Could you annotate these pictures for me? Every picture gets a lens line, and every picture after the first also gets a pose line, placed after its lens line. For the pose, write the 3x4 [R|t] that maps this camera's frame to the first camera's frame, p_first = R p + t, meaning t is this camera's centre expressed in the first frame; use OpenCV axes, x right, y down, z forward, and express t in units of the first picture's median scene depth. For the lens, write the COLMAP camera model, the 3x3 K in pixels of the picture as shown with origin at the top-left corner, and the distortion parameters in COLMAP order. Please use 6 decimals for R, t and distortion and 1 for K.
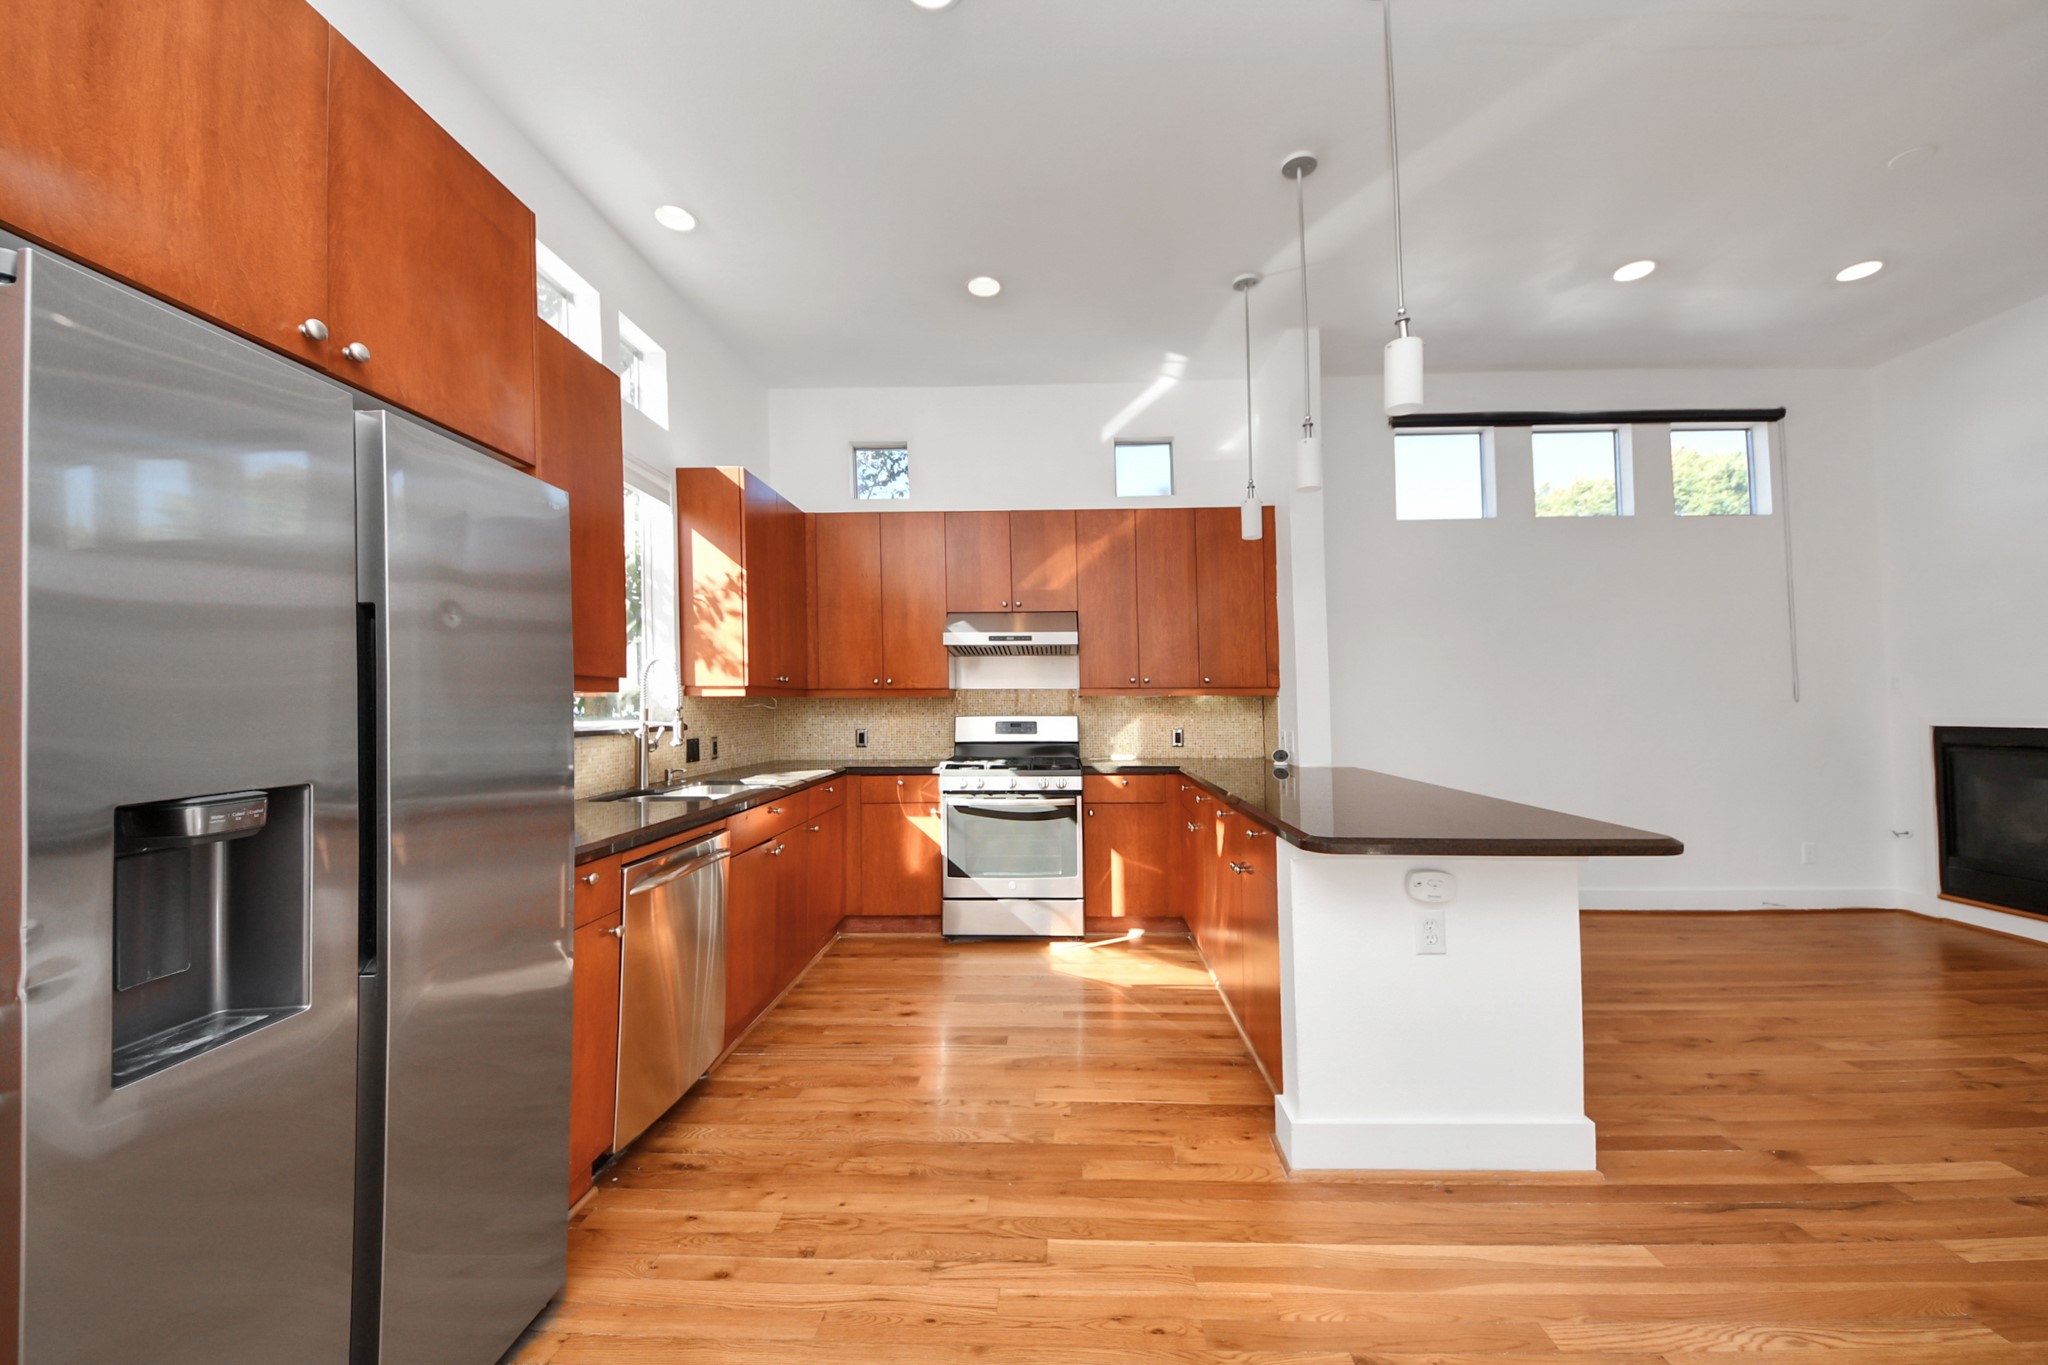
lens RADIAL K [[825.4, 0, 1116.5], [0, 825.4, 684.0], [0, 0, 1]] dist [0.048138, 0.000007]
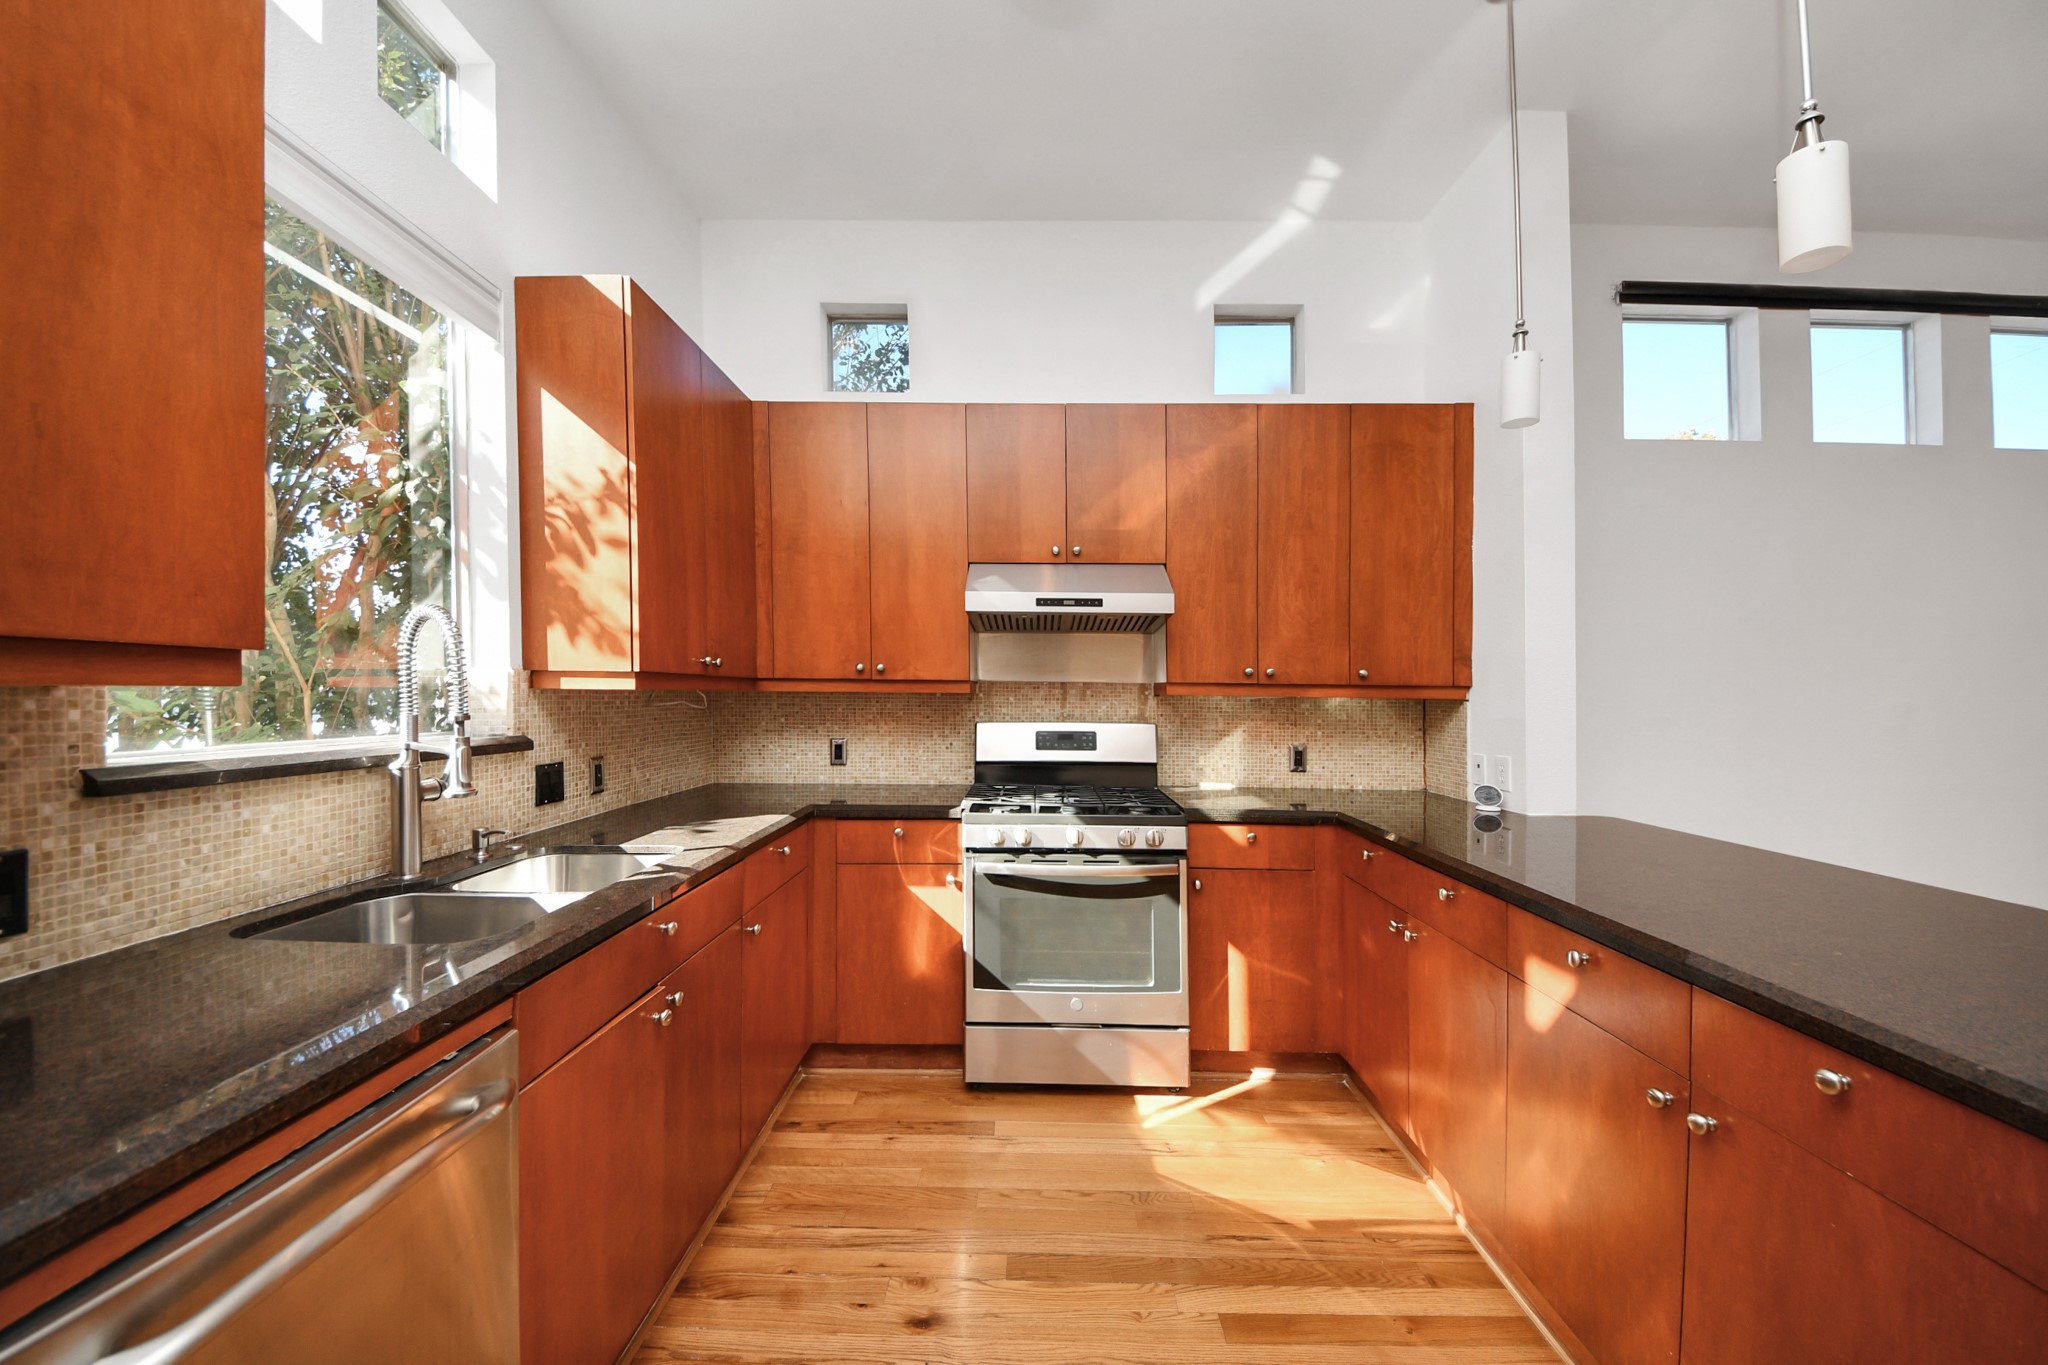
lens RADIAL K [[792.7, 0, 1024.9], [0, 792.7, 700.0], [0, 0, 1]] dist [0.071427, -0.038075]
pose [[0.997706, 0.017258, -0.065467, -0.127778], [-0.015044, 0.999303, 0.034150, -0.001531], [0.066010, -0.033086, 0.997270, 0.410438]]
